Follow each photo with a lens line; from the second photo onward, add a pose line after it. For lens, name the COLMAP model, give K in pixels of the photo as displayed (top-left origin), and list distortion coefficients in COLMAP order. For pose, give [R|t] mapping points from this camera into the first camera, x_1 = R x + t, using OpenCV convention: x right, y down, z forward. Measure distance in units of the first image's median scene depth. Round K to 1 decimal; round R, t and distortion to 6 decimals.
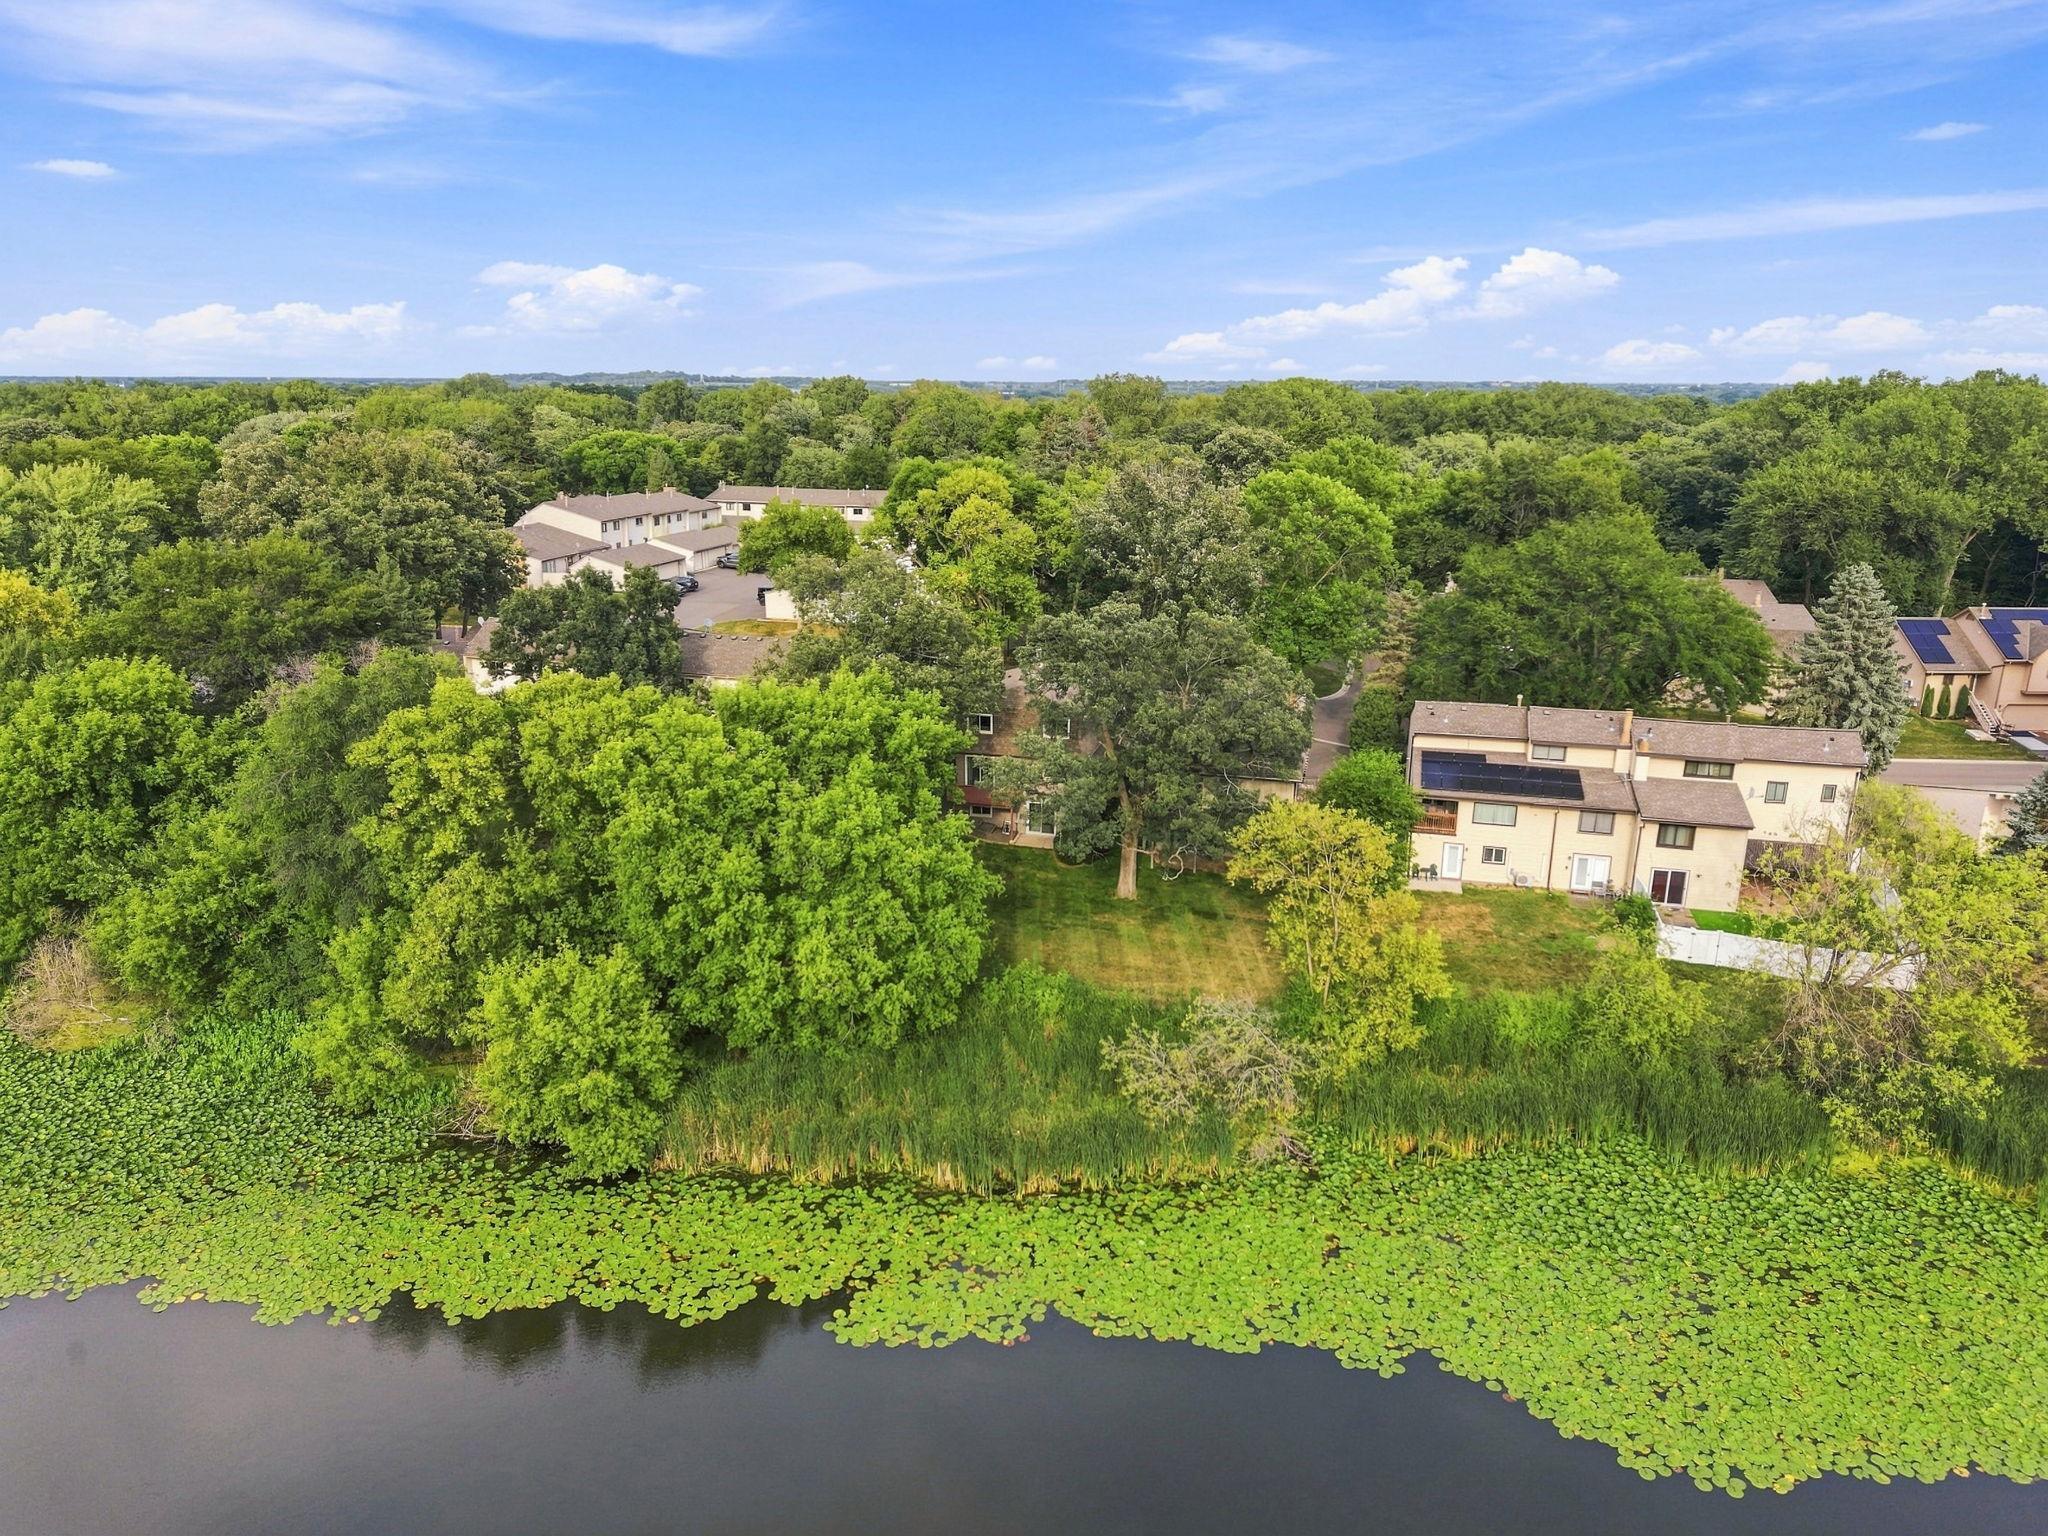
lens RADIAL K [[1364.9, 0, 1042.4], [0, 1364.9, 796.3], [0, 0, 1]] dist [0.080897, -0.102180]
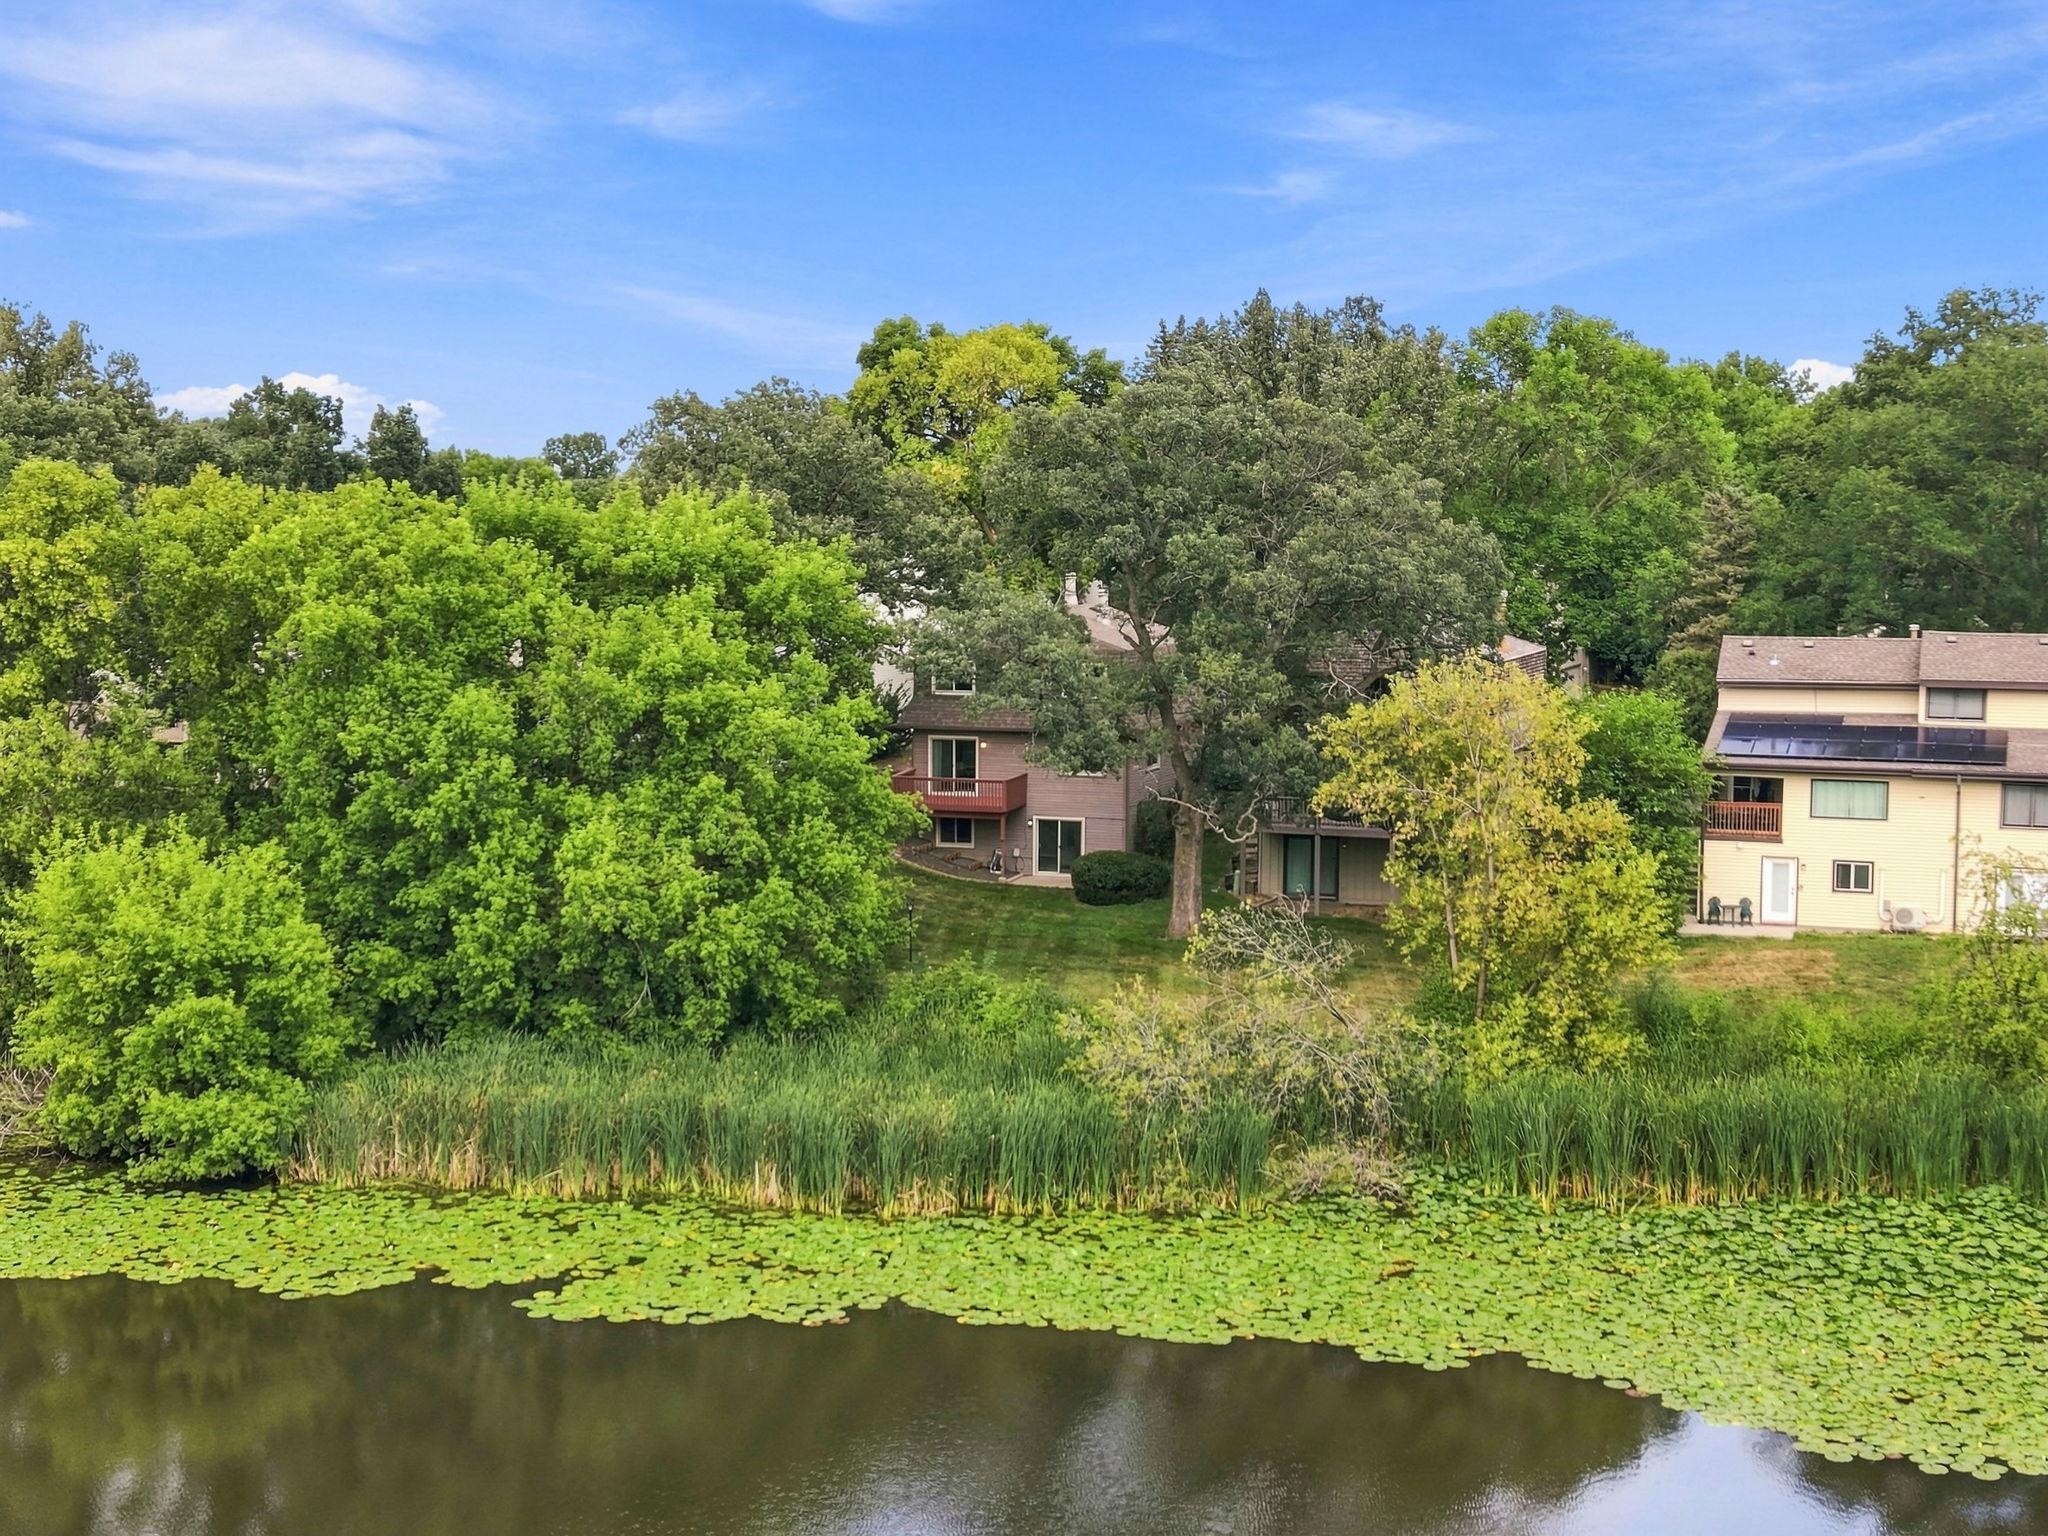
lens RADIAL K [[2663.4, 0, 1024.0], [0, 2663.4, 768.0], [0, 0, 1]] dist [0.265969, -0.799594]
pose [[0.995322, 0.016204, -0.095248, 0.133356], [-0.034019, 0.981480, -0.188521, 0.287950], [0.090429, 0.190879, 0.977439, -0.136325]]
